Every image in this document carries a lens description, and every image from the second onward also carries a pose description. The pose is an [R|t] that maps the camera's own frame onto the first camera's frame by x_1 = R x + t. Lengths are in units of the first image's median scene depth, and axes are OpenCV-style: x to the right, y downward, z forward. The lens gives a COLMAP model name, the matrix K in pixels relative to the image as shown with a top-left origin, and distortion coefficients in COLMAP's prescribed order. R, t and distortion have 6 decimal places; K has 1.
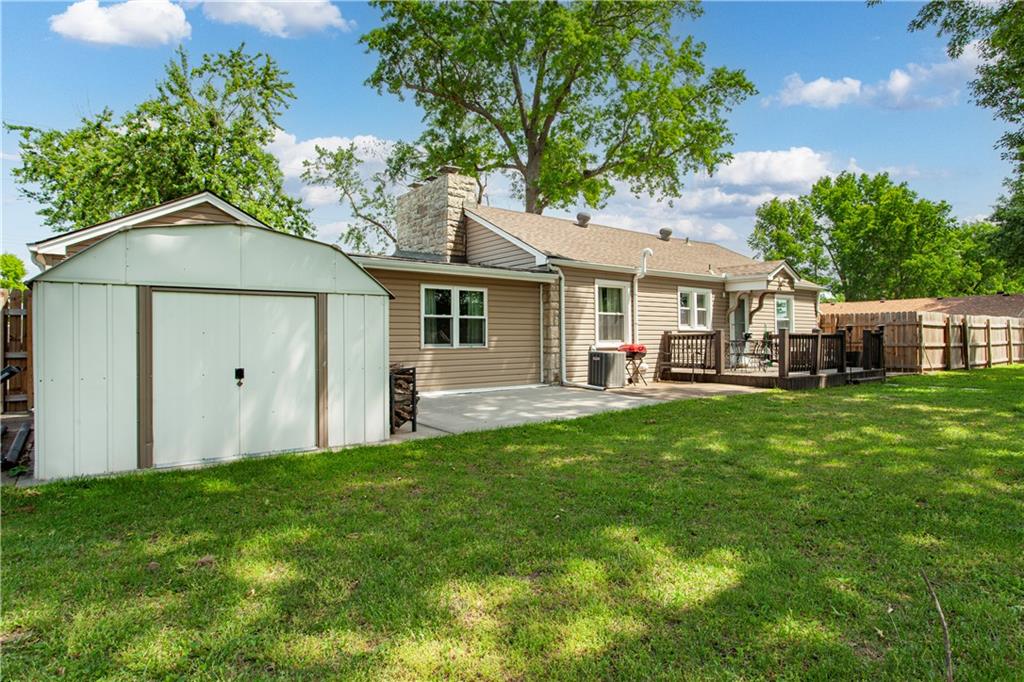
lens RADIAL K [[572.5, 0, 490.8], [0, 572.5, 337.7], [0, 0, 1]] dist [0.002956, 0.001023]
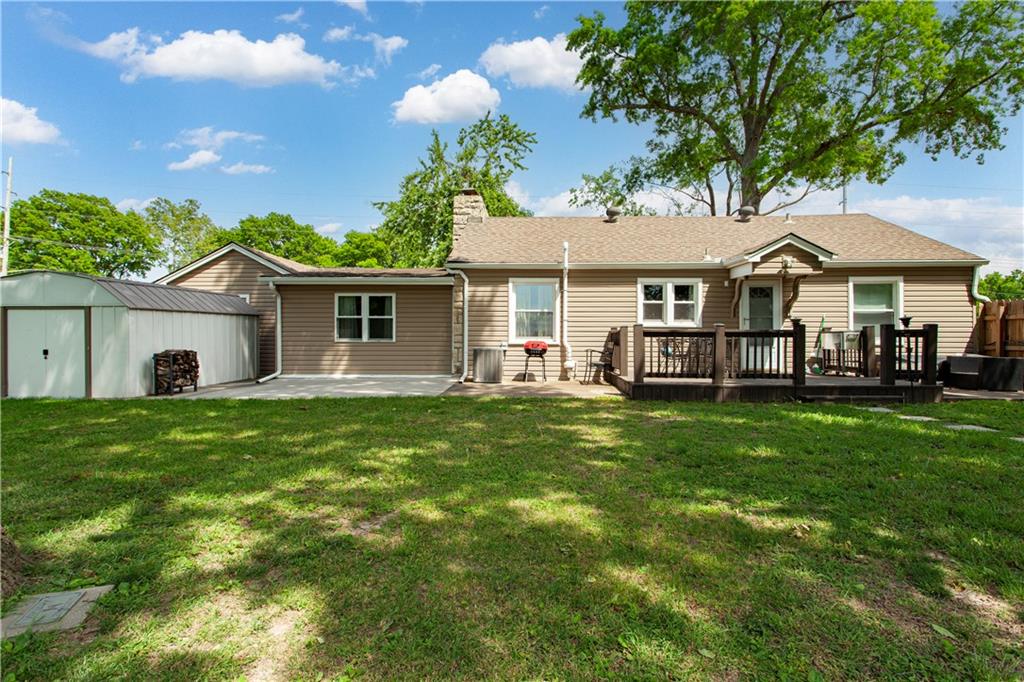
lens RADIAL K [[491.4, 0, 511.3], [0, 491.4, 341.1], [0, 0, 1]] dist [0.008763, -0.001206]
pose [[0.784150, 0.013008, -0.620435, 0.671228], [-0.003415, 0.999856, 0.016646, -0.001856], [0.620562, -0.010934, 0.784081, 0.269457]]
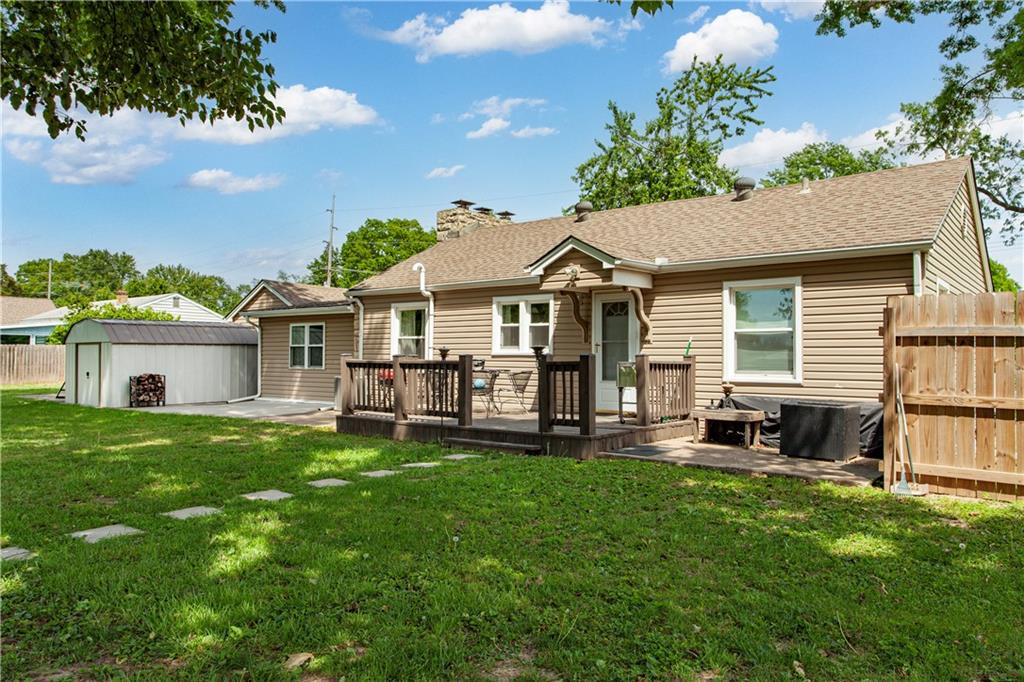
lens RADIAL K [[691.5, 0, 518.3], [0, 691.5, 341.4], [0, 0, 1]] dist [0.009488, -0.003682]
pose [[0.278901, -0.017923, -0.960153, 1.258665], [-0.003846, 0.999797, -0.019780, -0.012533], [0.960312, 0.009209, 0.278776, 0.793043]]
